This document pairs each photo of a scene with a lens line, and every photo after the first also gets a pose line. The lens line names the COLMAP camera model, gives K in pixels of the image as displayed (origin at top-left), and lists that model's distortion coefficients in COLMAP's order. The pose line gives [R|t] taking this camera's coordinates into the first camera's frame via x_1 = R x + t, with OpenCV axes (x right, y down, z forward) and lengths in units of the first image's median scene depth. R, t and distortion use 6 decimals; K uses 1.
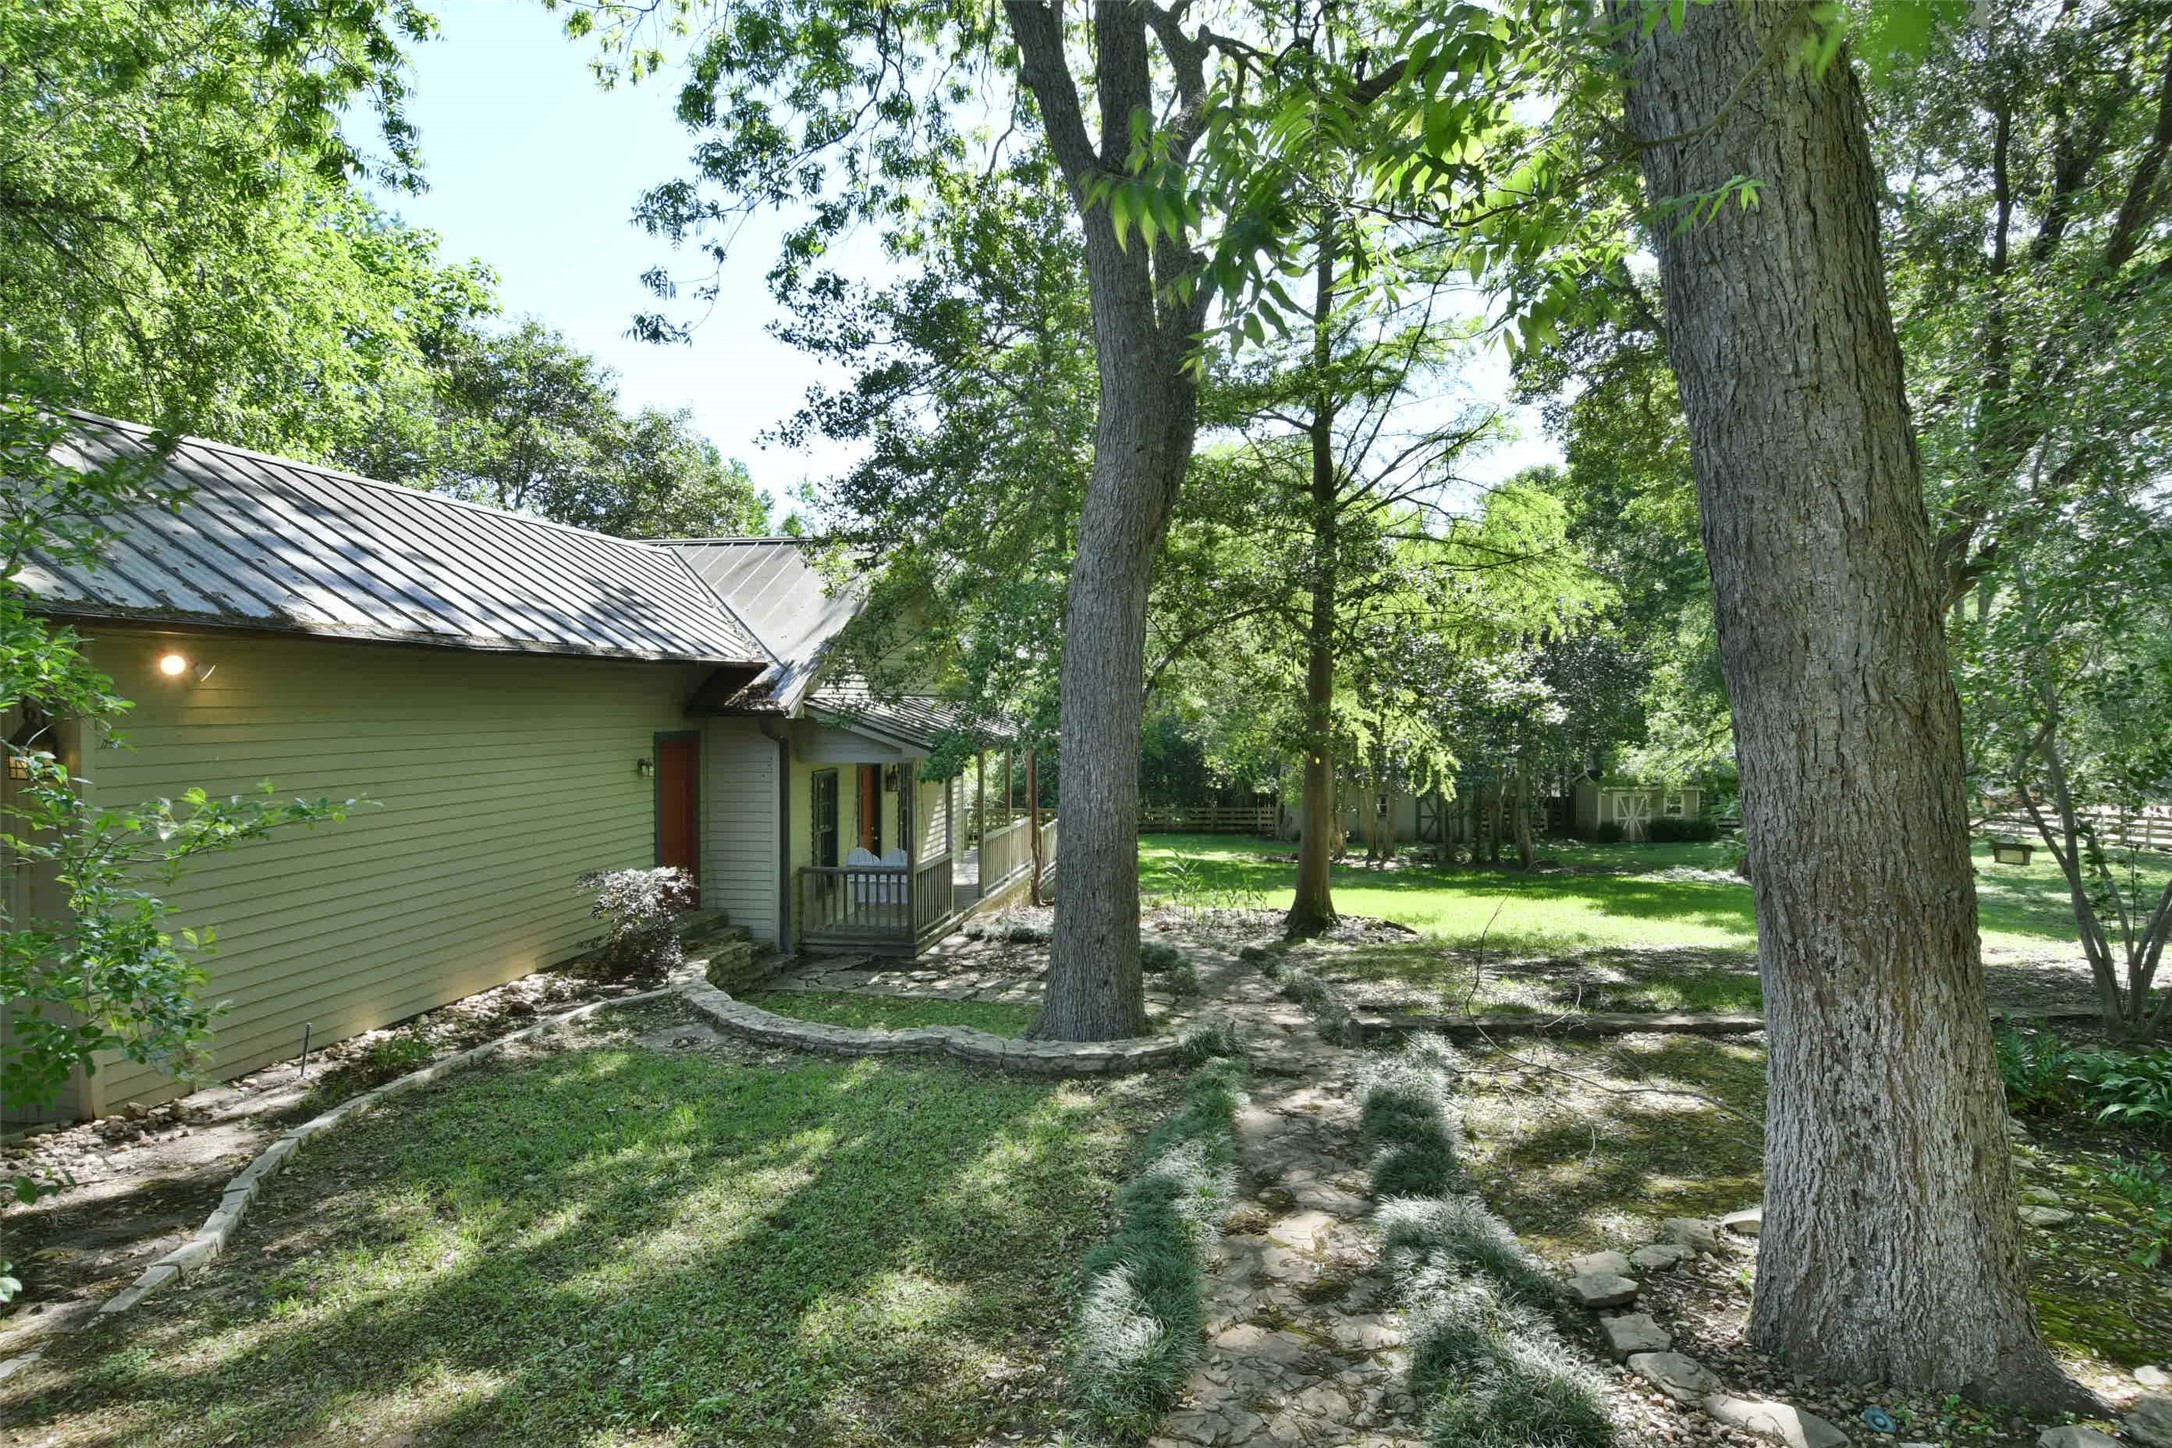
lens RADIAL K [[1129.3, 0, 1090.9], [0, 1129.3, 717.8], [0, 0, 1]] dist [0.025461, -0.032180]
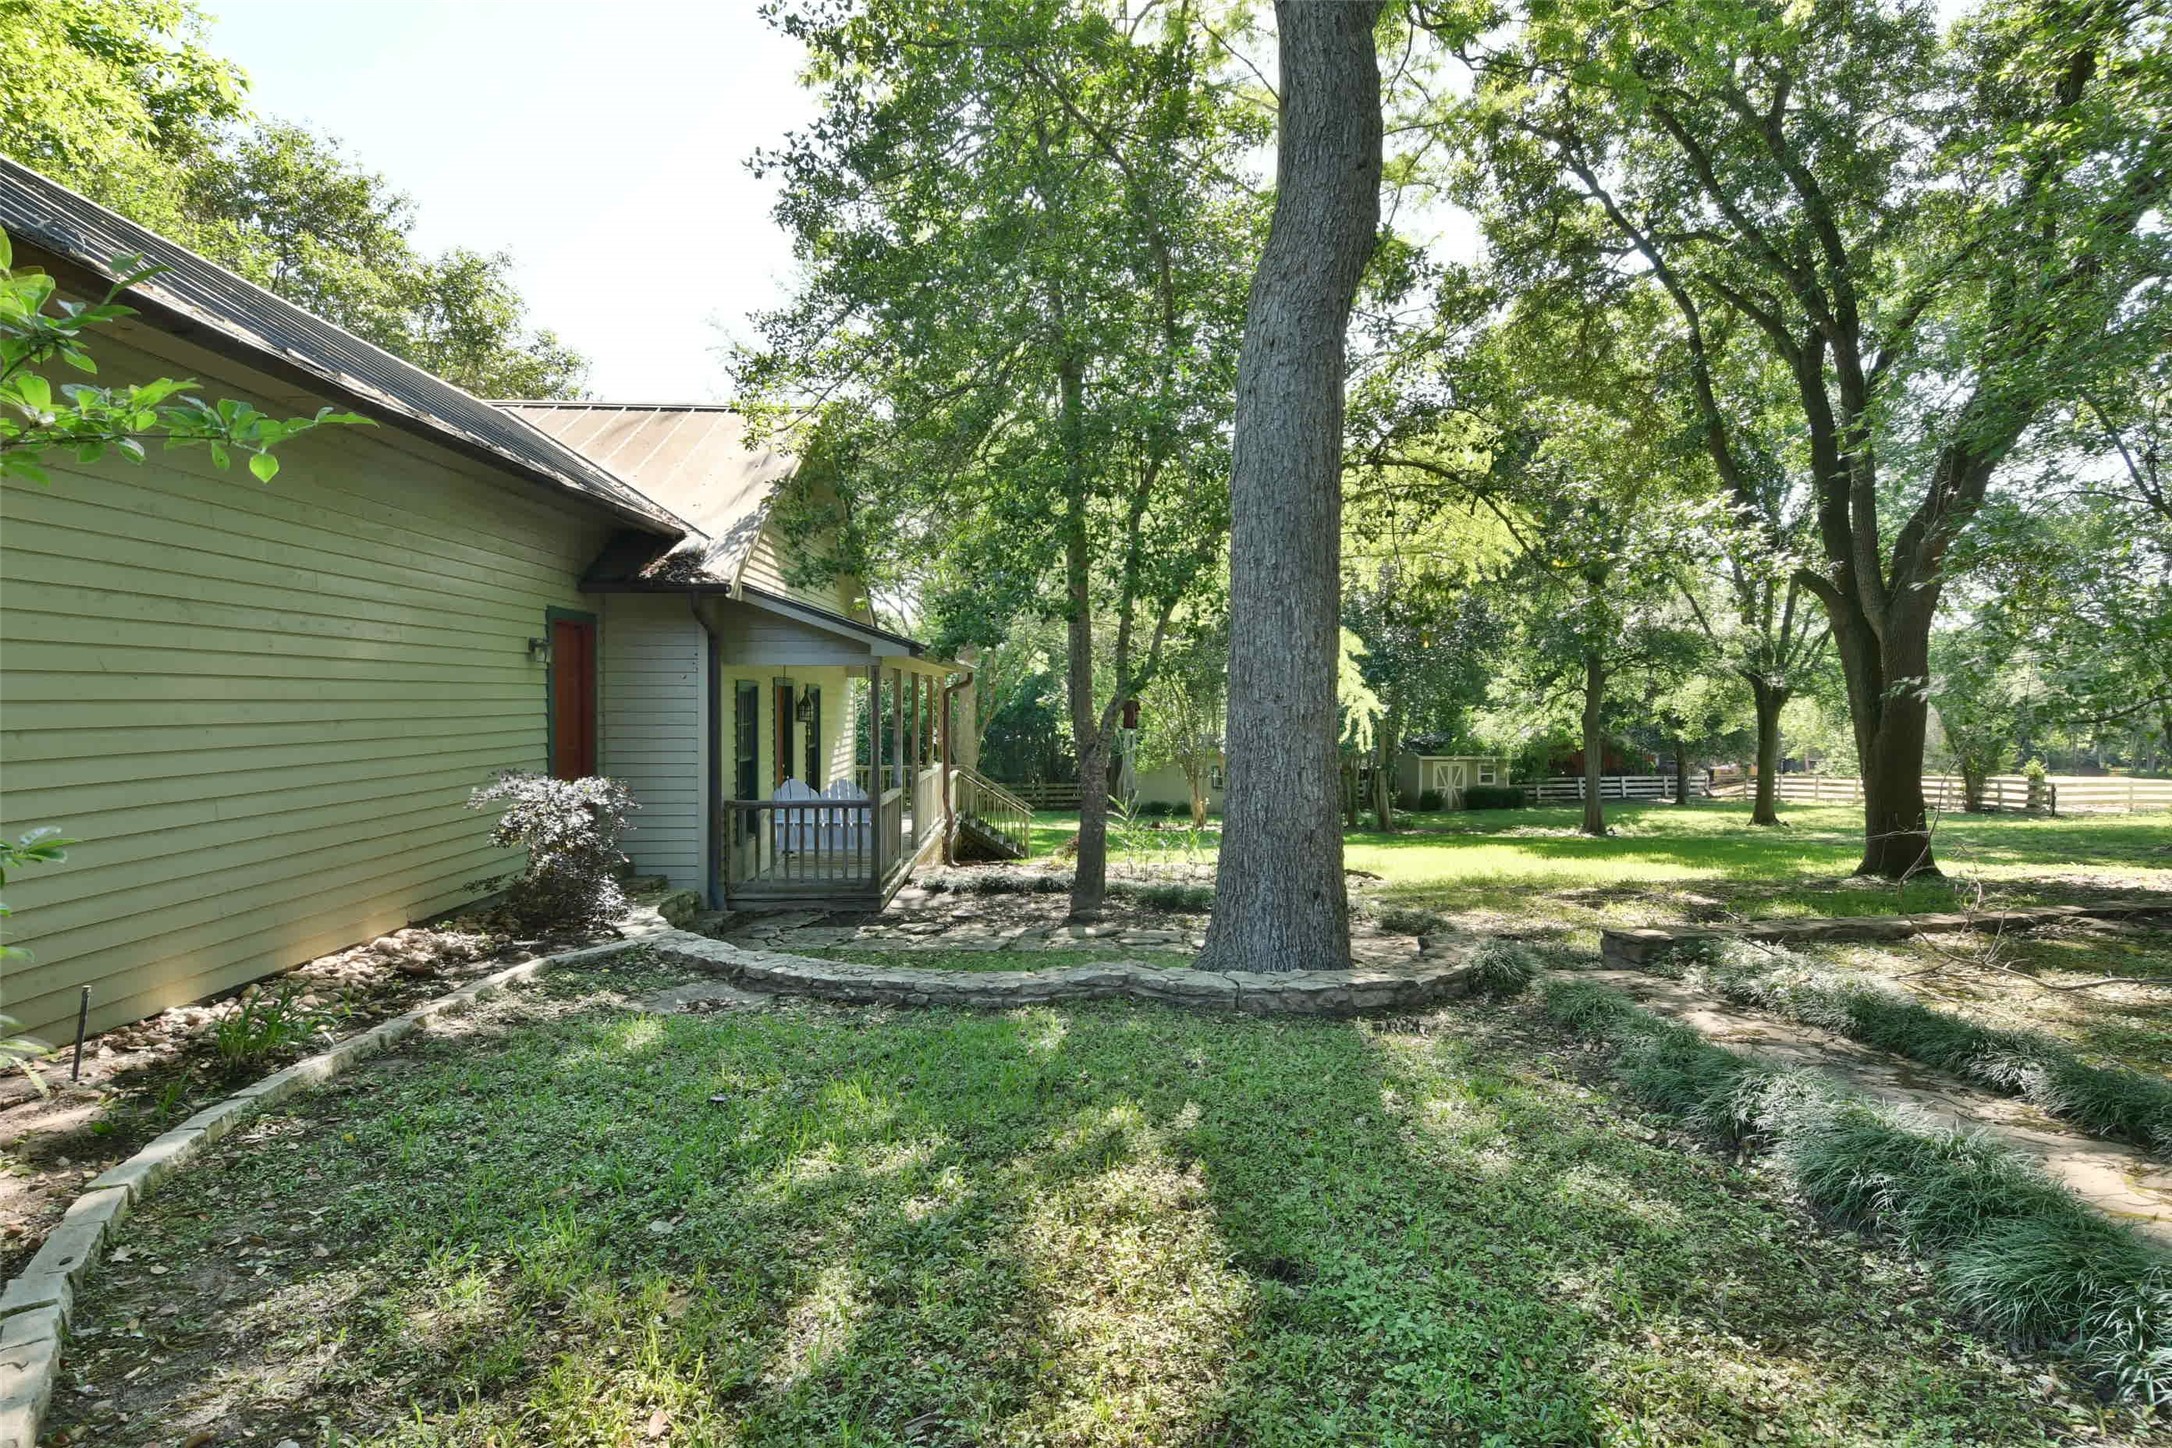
lens RADIAL K [[1129.3, 0, 1085.6], [0, 1129.3, 718.6], [0, 0, 1]] dist [0.025461, -0.032180]
pose [[0.978774, 0.002212, 0.204929, -0.261193], [-0.002862, 0.999992, 0.002875, 0.109560], [-0.204921, -0.003400, 0.978773, 0.289584]]
